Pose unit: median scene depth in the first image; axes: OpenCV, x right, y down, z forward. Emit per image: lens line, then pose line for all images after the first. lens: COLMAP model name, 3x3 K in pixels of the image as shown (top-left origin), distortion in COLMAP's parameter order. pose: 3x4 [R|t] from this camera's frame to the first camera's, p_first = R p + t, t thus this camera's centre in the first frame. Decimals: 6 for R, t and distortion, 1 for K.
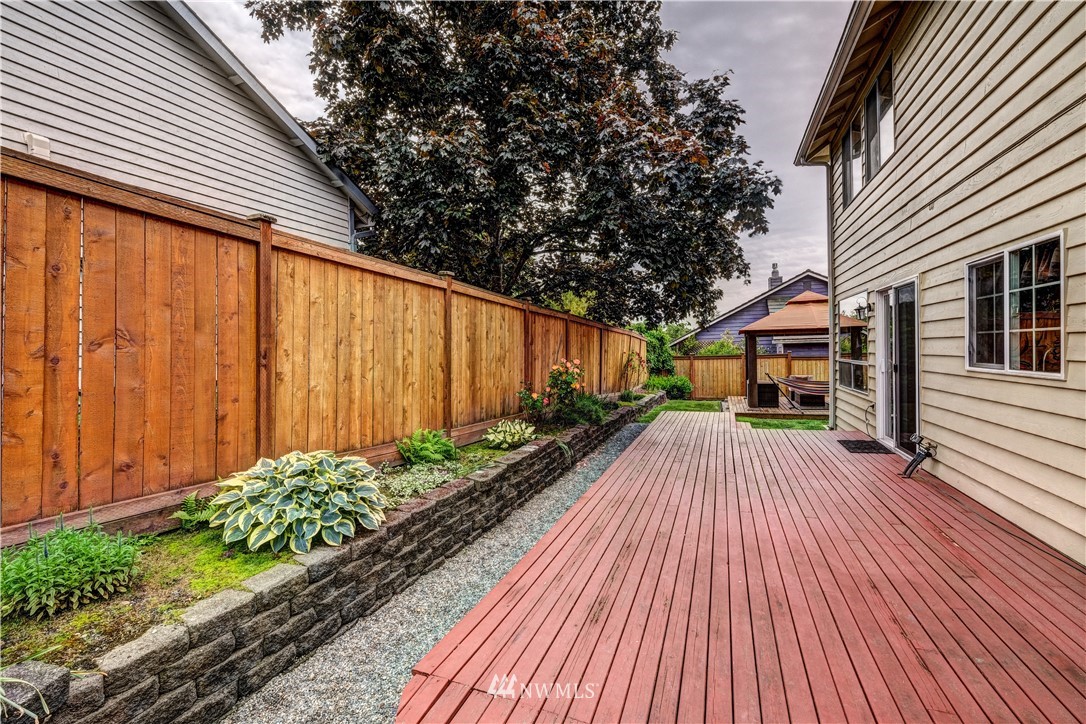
lens RADIAL K [[475.6, 0, 543.0], [0, 475.6, 362.0], [0, 0, 1]] dist [-0.001751, -0.000261]
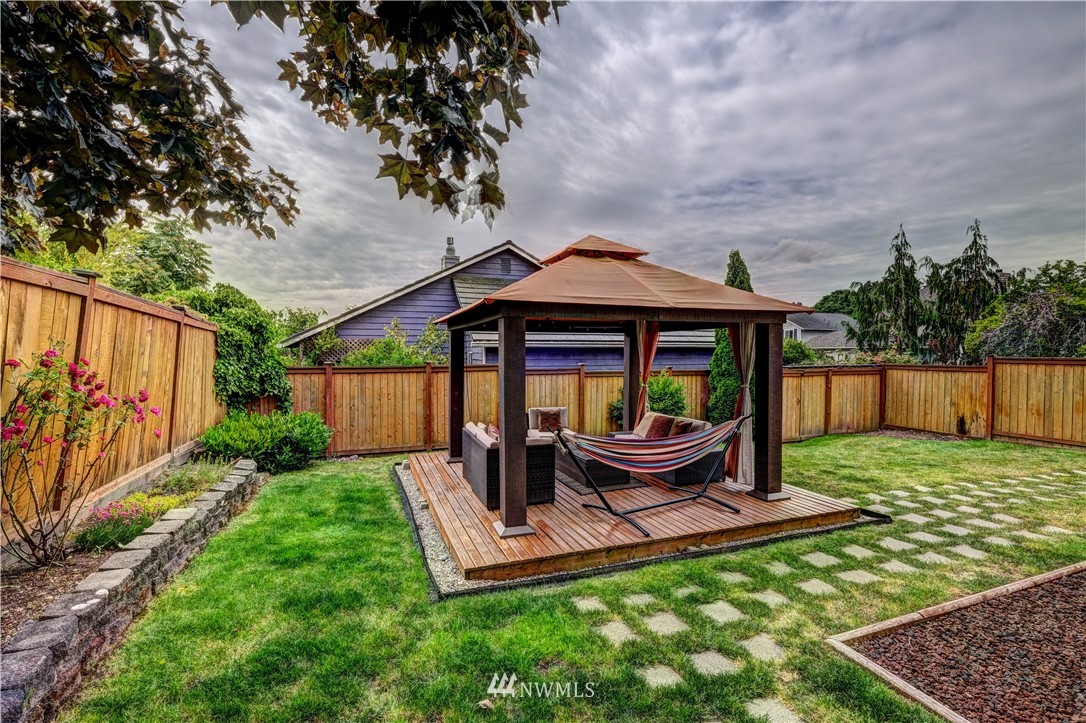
lens RADIAL K [[475.6, 0, 543.0], [0, 475.6, 361.5], [0, 0, 1]] dist [-0.001751, -0.000261]
pose [[0.746009, 0.012738, 0.665814, 0.151943], [-0.006379, 0.999908, -0.011982, -0.013798], [-0.665905, 0.004691, 0.746021, 0.490763]]
